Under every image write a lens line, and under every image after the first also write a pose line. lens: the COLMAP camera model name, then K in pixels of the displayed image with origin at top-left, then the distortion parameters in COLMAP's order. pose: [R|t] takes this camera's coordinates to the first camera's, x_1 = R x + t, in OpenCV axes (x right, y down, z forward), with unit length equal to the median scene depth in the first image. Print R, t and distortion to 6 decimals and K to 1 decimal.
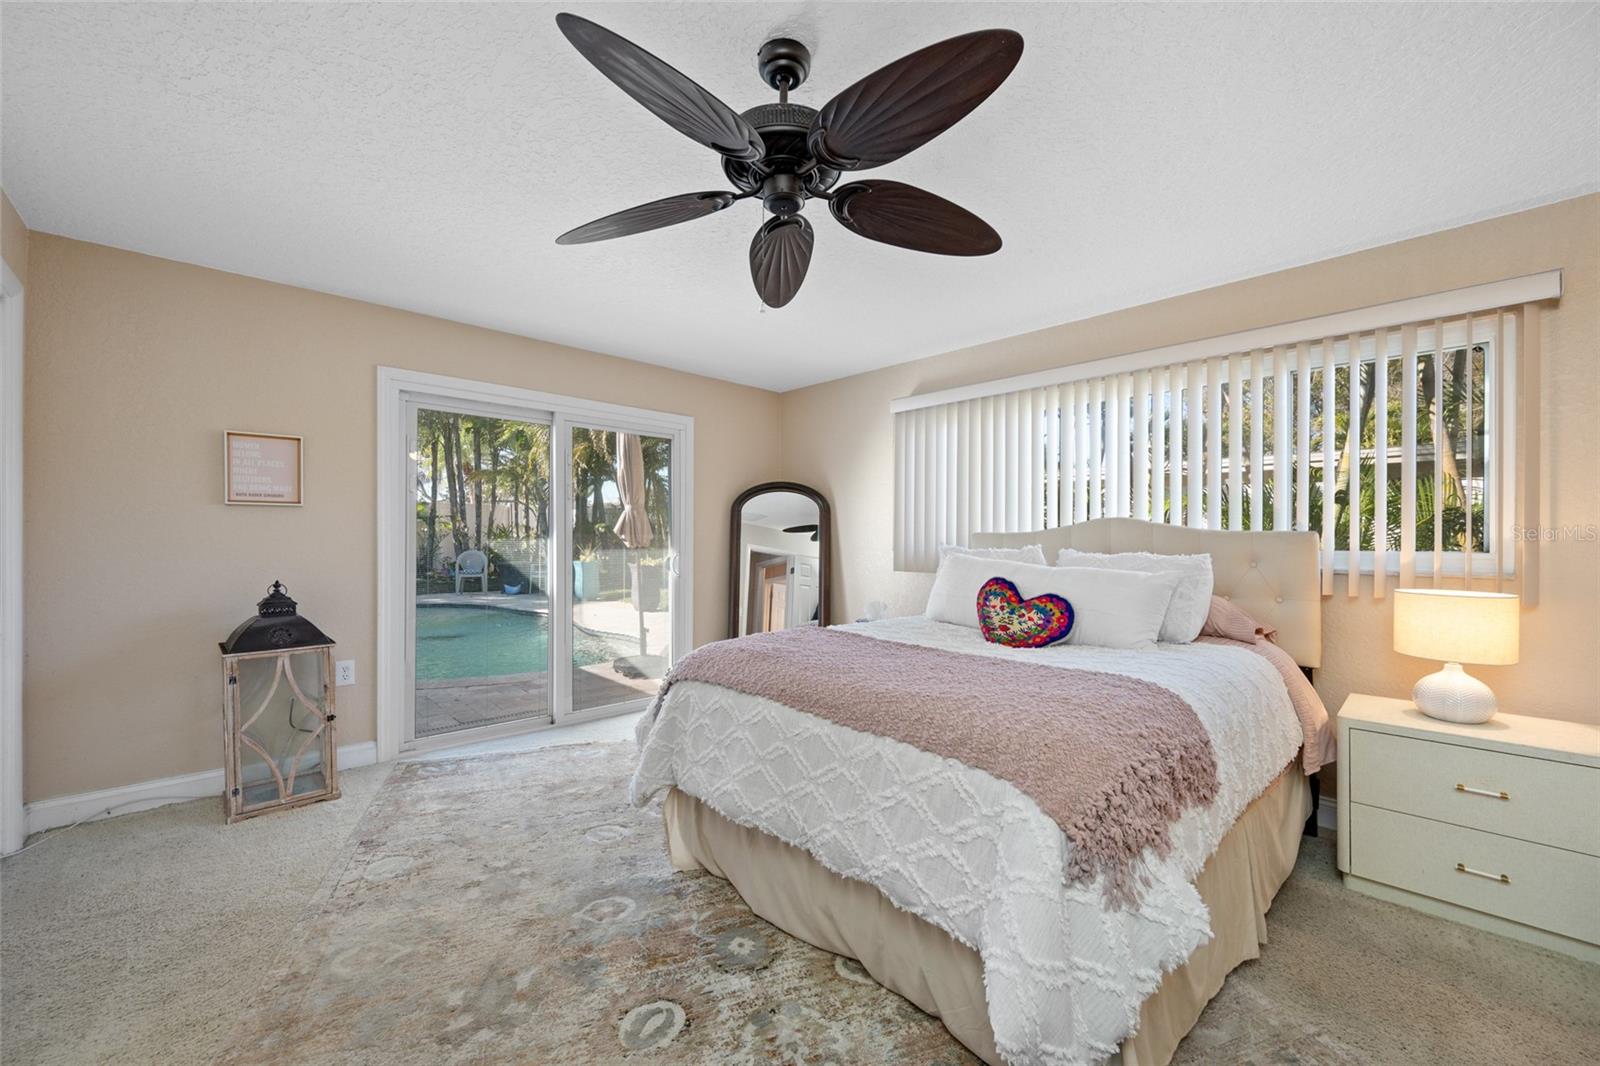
lens RADIAL K [[630.2, 0, 802.1], [0, 630.2, 527.1], [0, 0, 1]] dist [0.001109, 0.000127]
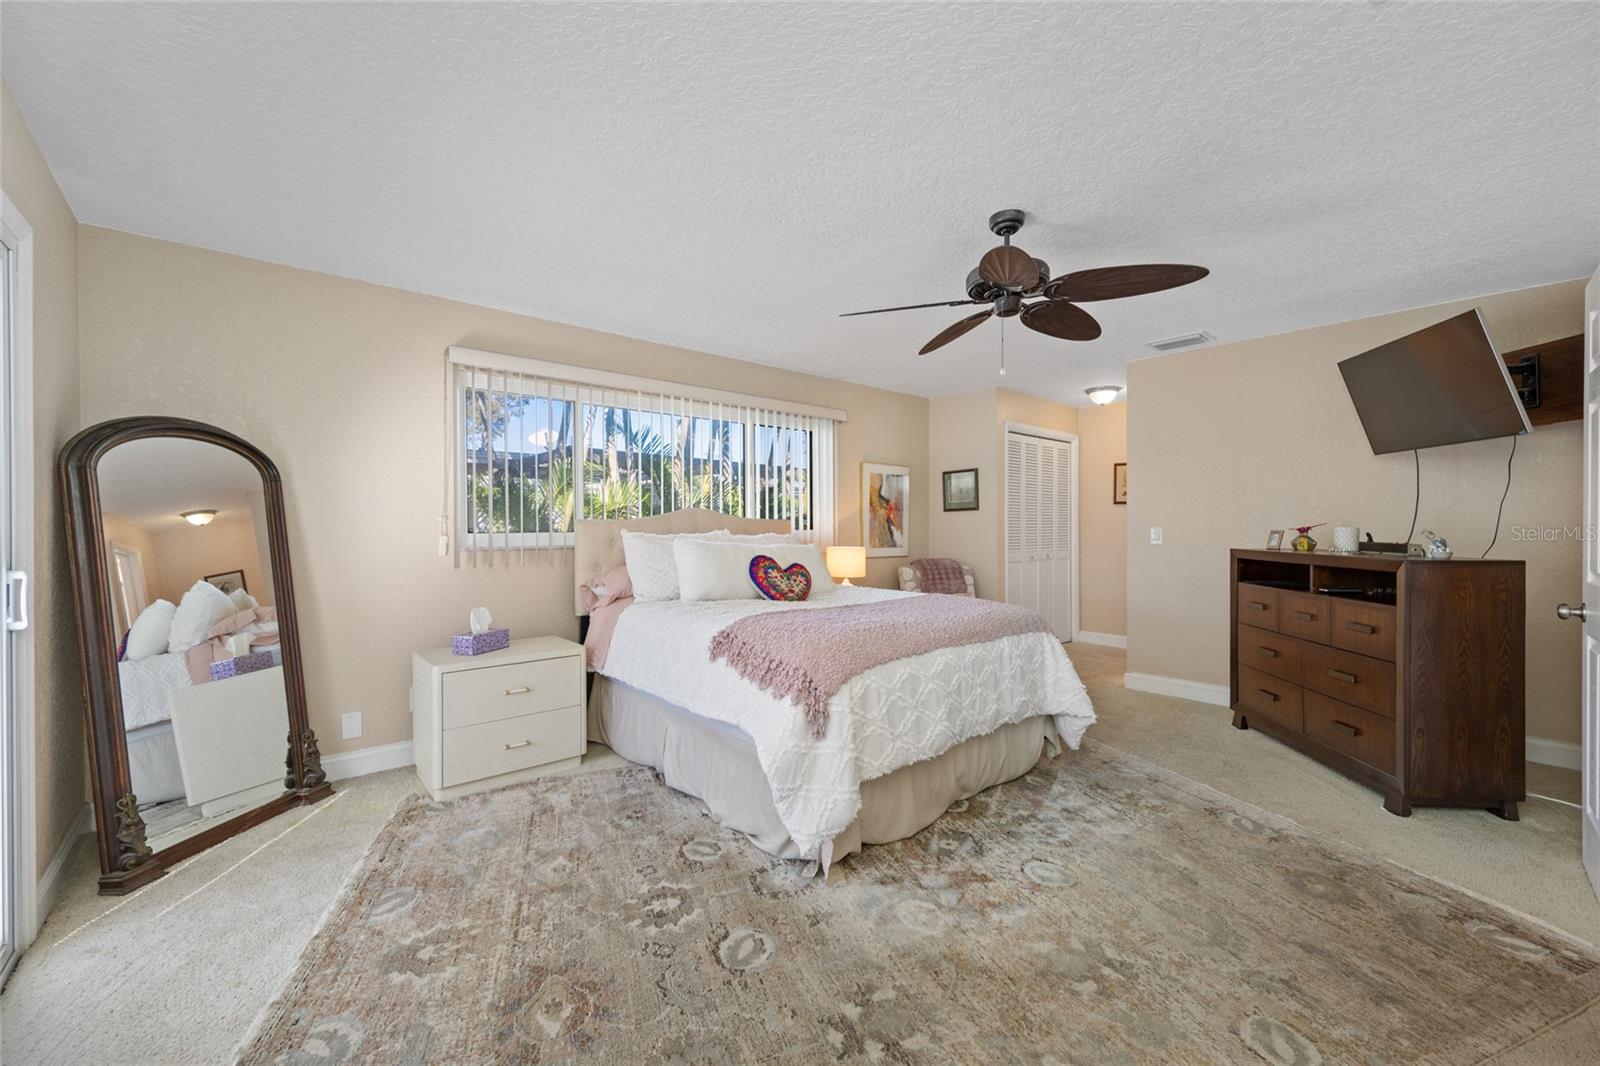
lens RADIAL K [[630.2, 0, 802.1], [0, 630.2, 527.1], [0, 0, 1]] dist [0.001109, 0.000127]
pose [[0.024165, -0.005372, 0.999694, -0.977399], [-0.023360, 0.999709, 0.005937, 0.015013], [-0.999435, -0.023496, 0.024033, 0.908851]]
